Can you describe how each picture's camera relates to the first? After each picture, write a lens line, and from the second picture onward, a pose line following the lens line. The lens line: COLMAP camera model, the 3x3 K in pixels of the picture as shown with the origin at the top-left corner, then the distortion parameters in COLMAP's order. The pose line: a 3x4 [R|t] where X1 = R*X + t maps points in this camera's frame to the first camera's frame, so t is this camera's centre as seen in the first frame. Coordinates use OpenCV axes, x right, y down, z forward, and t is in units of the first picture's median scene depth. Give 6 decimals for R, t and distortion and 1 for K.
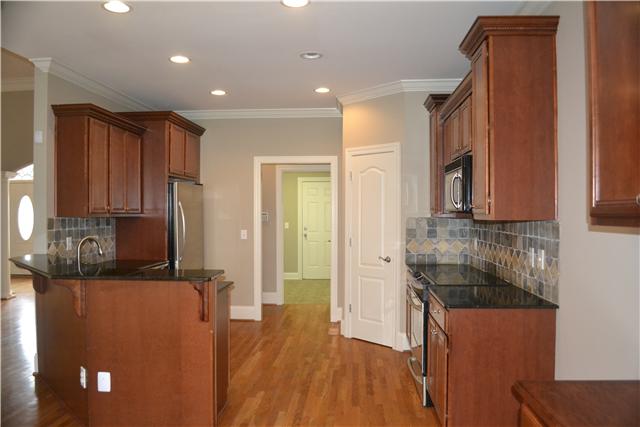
lens RADIAL K [[527.3, 0, 319.4], [0, 527.3, 213.1], [0, 0, 1]] dist [-0.048057, -0.000967]
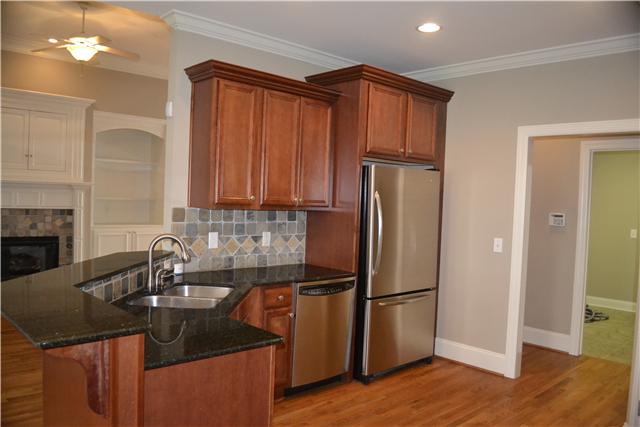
lens RADIAL K [[527.3, 0, 320.8], [0, 527.3, 213.7], [0, 0, 1]] dist [-0.048057, -0.000967]
pose [[0.741194, 0.051471, -0.669315, 0.162130], [-0.040561, 0.998668, 0.031883, -0.013531], [0.670065, 0.003517, 0.742294, 0.431533]]
